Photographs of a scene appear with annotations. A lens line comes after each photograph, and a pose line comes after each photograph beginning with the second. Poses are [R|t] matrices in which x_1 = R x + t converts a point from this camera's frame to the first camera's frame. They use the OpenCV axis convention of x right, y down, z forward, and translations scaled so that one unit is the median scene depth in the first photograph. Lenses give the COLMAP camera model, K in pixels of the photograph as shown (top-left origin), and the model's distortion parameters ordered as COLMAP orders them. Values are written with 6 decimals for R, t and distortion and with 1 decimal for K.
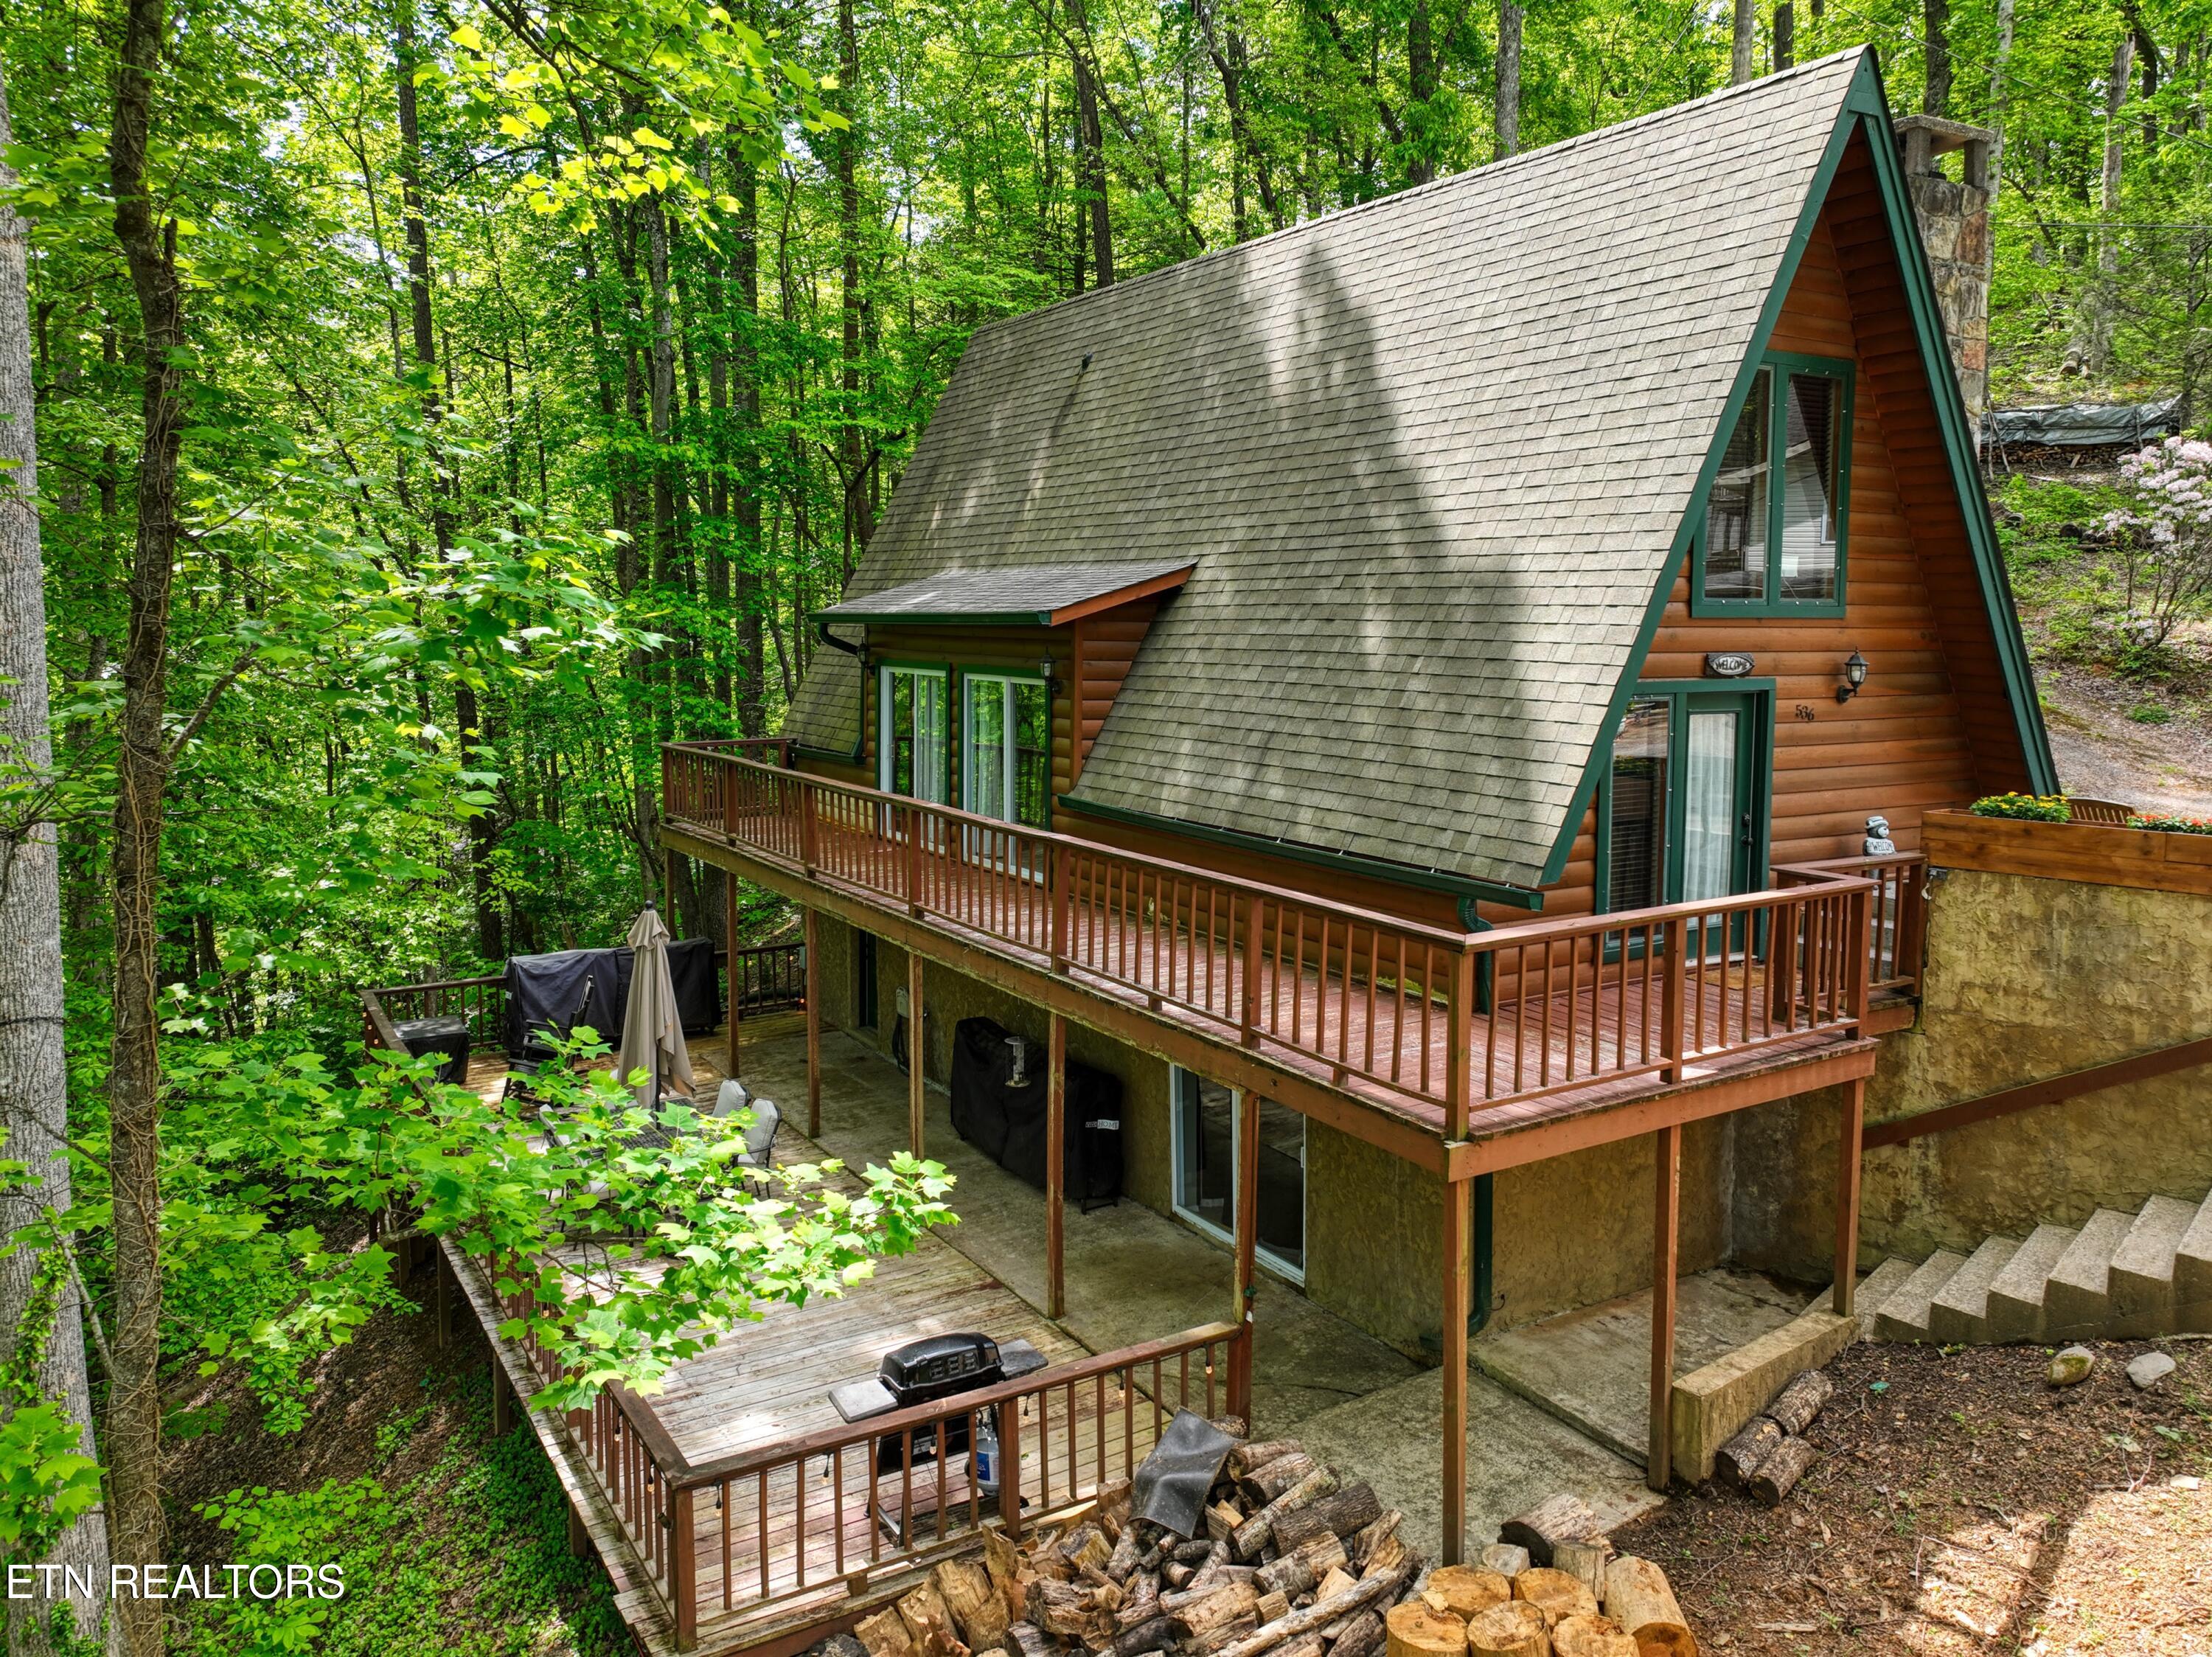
lens RADIAL K [[1542.2, 0, 1056.6], [0, 1542.2, 717.8], [0, 0, 1]] dist [0.010775, 0.002828]
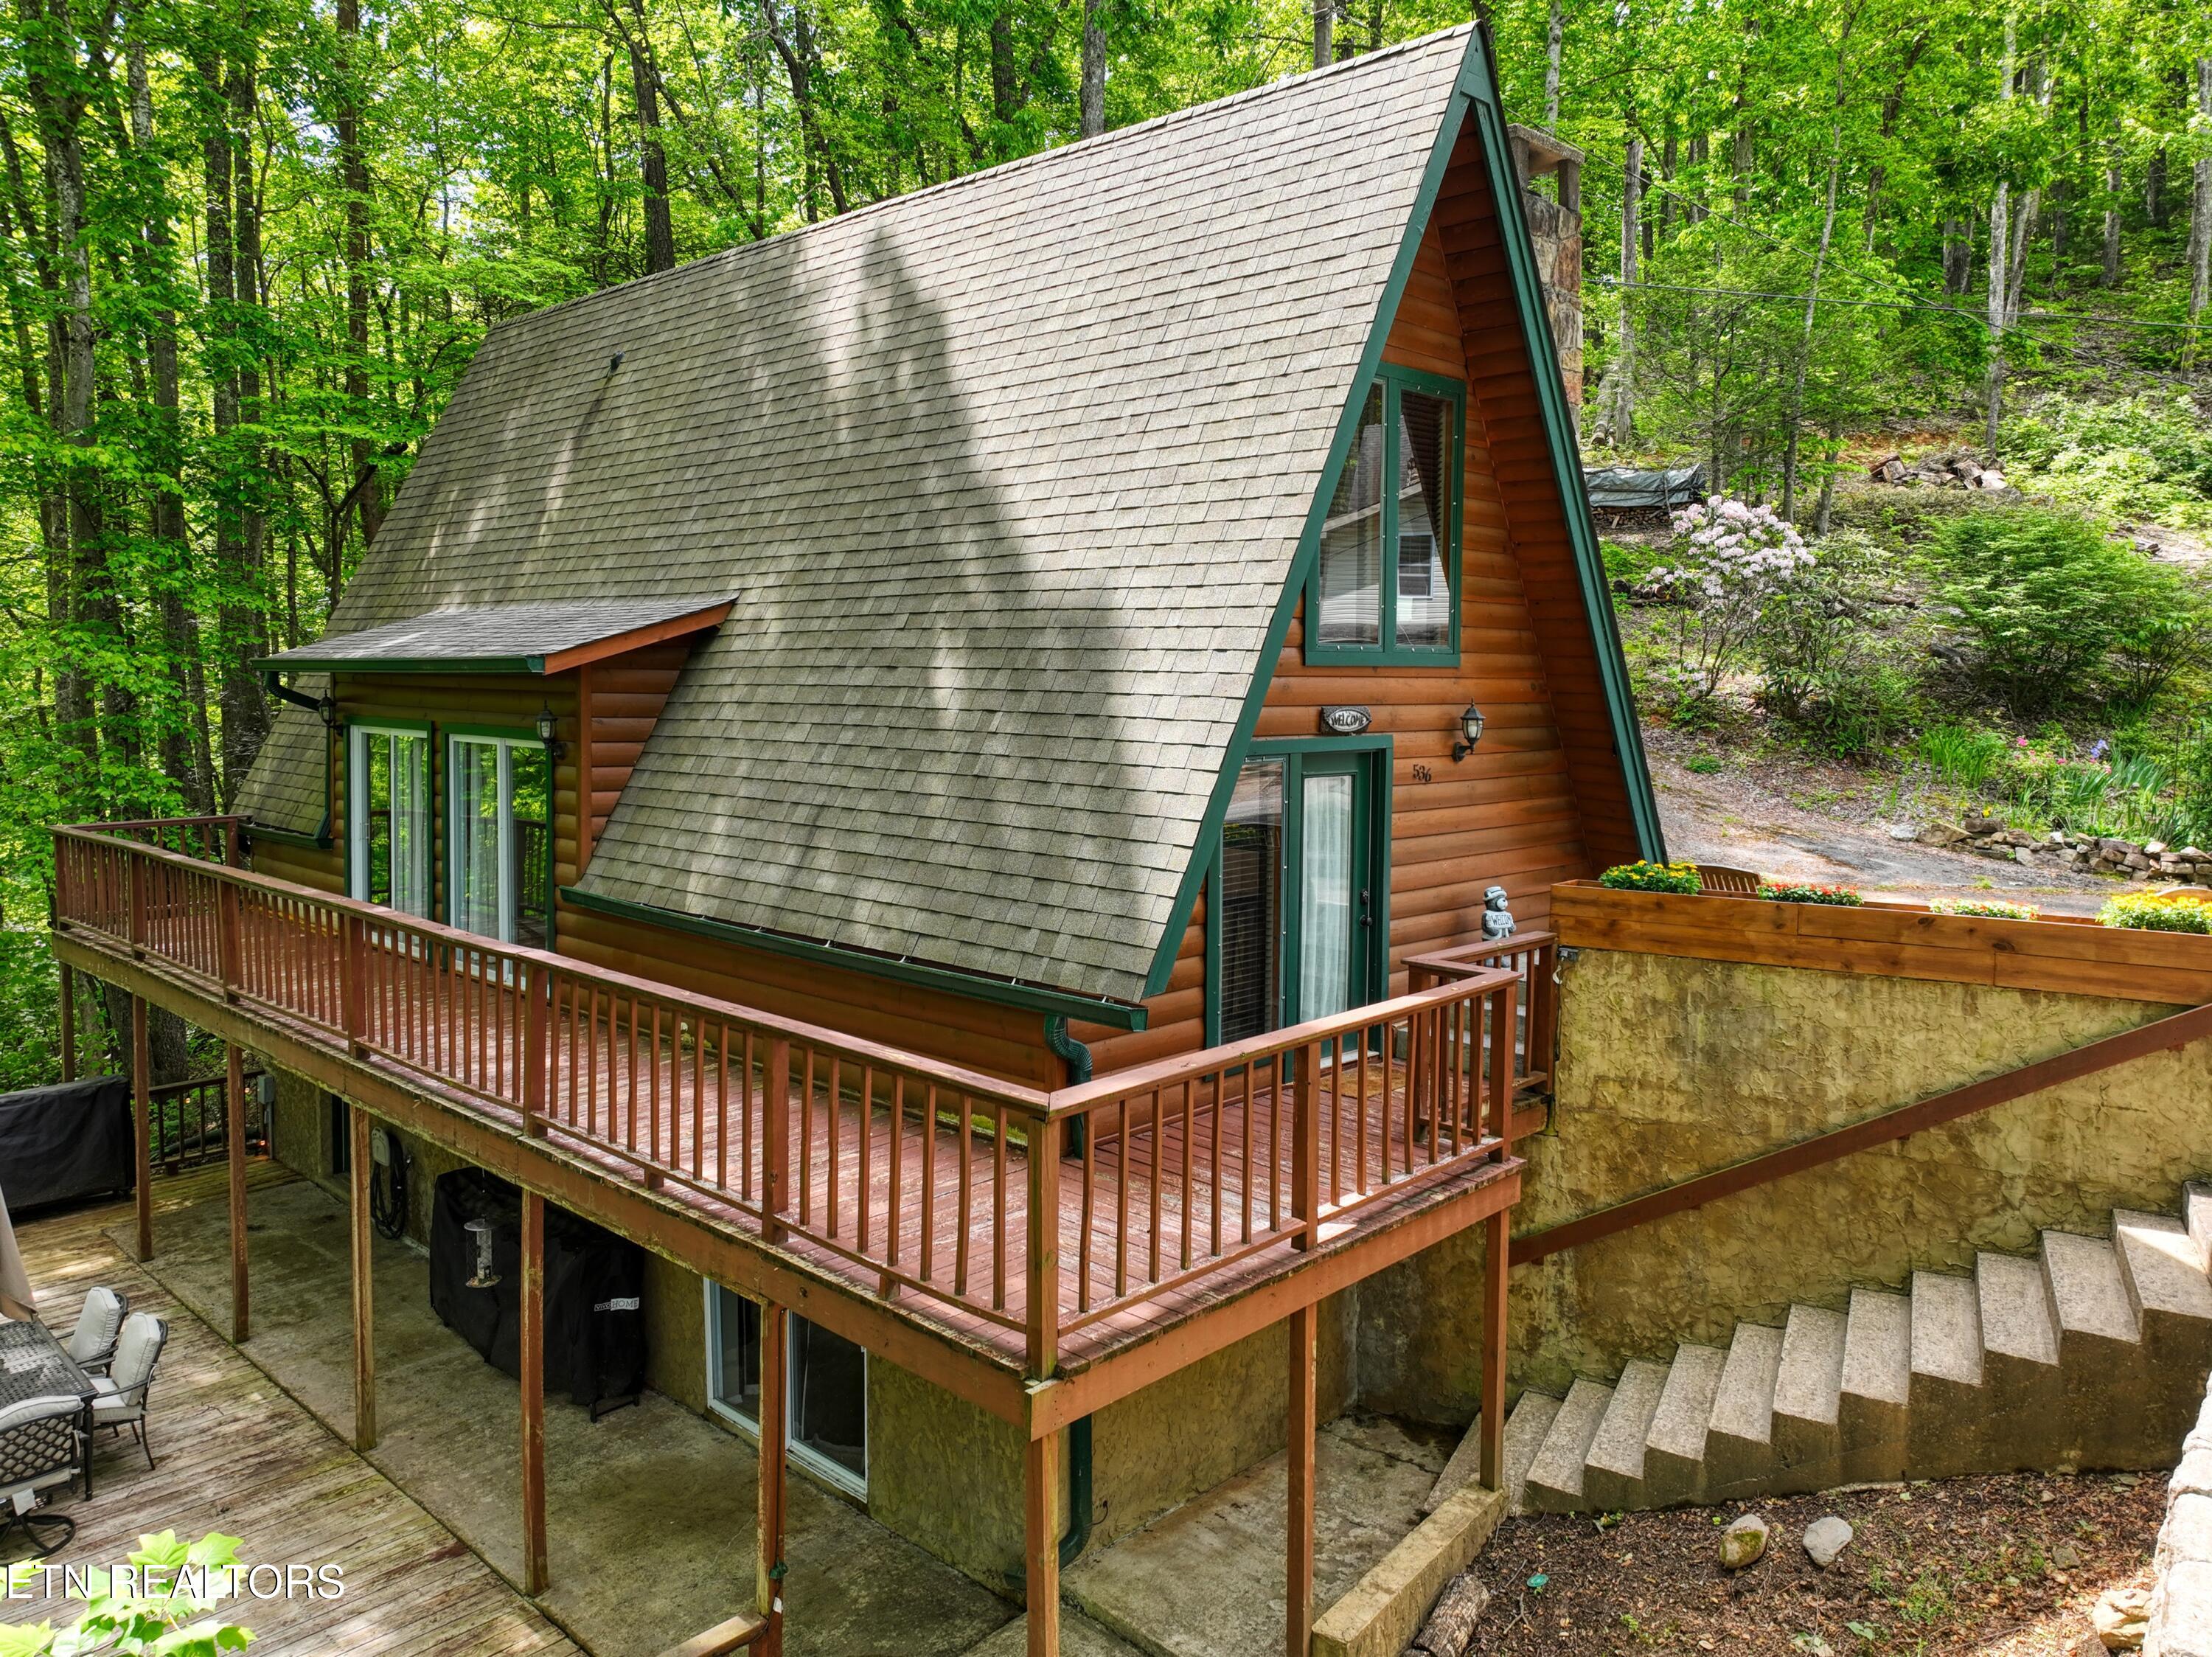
lens RADIAL K [[1542.2, 0, 1056.6], [0, 1542.2, 717.8], [0, 0, 1]] dist [0.010775, 0.002828]
pose [[0.967883, -0.005106, 0.251349, 0.059609], [0.013649, 0.999387, -0.032254, -0.009675], [-0.251030, 0.034648, 0.967359, 0.199927]]
